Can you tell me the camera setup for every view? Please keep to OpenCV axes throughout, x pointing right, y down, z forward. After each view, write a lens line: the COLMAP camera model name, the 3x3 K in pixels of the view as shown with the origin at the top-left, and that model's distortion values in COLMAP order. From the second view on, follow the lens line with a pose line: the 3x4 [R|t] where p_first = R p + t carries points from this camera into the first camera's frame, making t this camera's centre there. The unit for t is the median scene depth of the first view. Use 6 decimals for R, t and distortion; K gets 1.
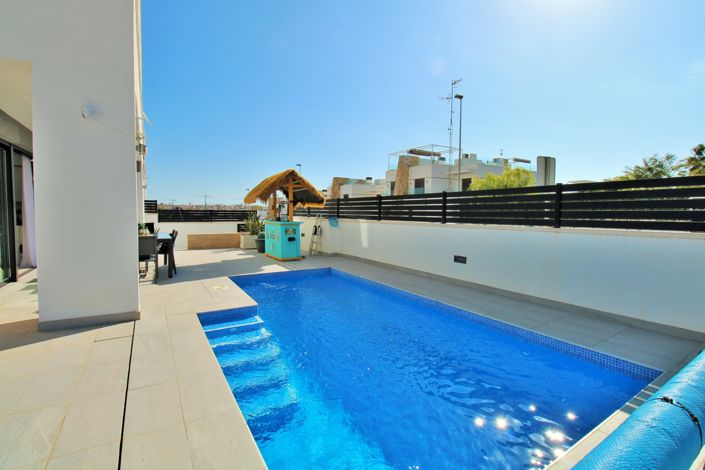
lens RADIAL K [[327.7, 0, 354.1], [0, 327.7, 229.2], [0, 0, 1]] dist [0.001265, -0.011546]
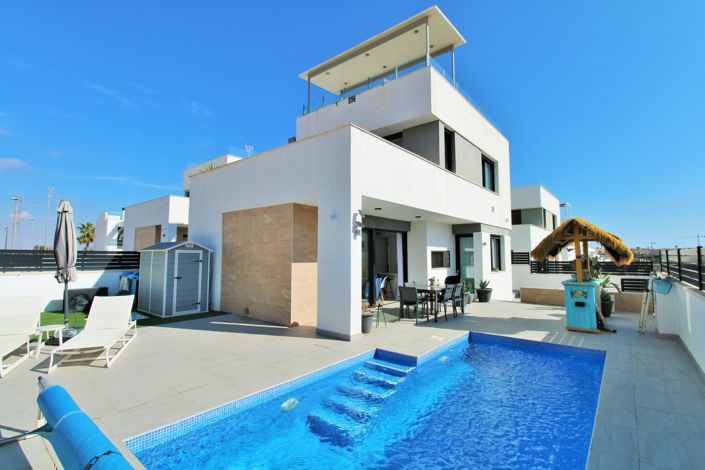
lens RADIAL K [[327.7, 0, 354.1], [0, 327.7, 229.2], [0, 0, 1]] dist [0.001265, -0.011546]
pose [[0.325020, -0.081893, -0.942155, 0.405851], [-0.045676, 0.993722, -0.102132, -0.045873], [0.944603, 0.076229, 0.319239, 0.220166]]
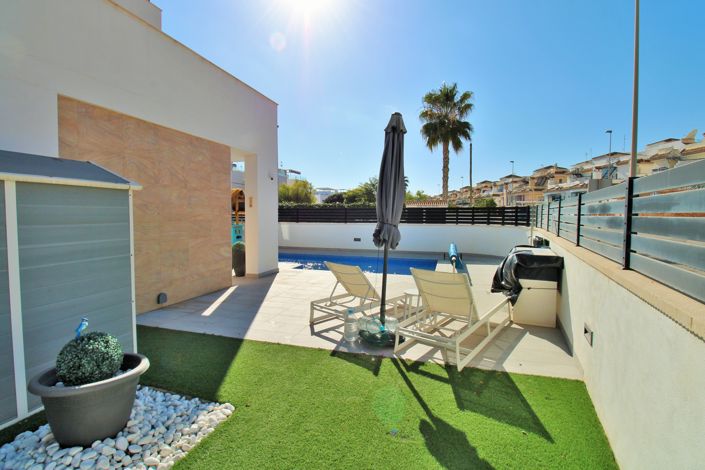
lens RADIAL K [[327.7, 0, 354.1], [0, 327.7, 229.2], [0, 0, 1]] dist [0.001265, -0.011546]
pose [[0.750106, -0.037357, 0.660262, -0.785000], [0.036765, 0.999215, 0.014768, -0.007558], [-0.660295, 0.013197, 0.750890, -0.432740]]
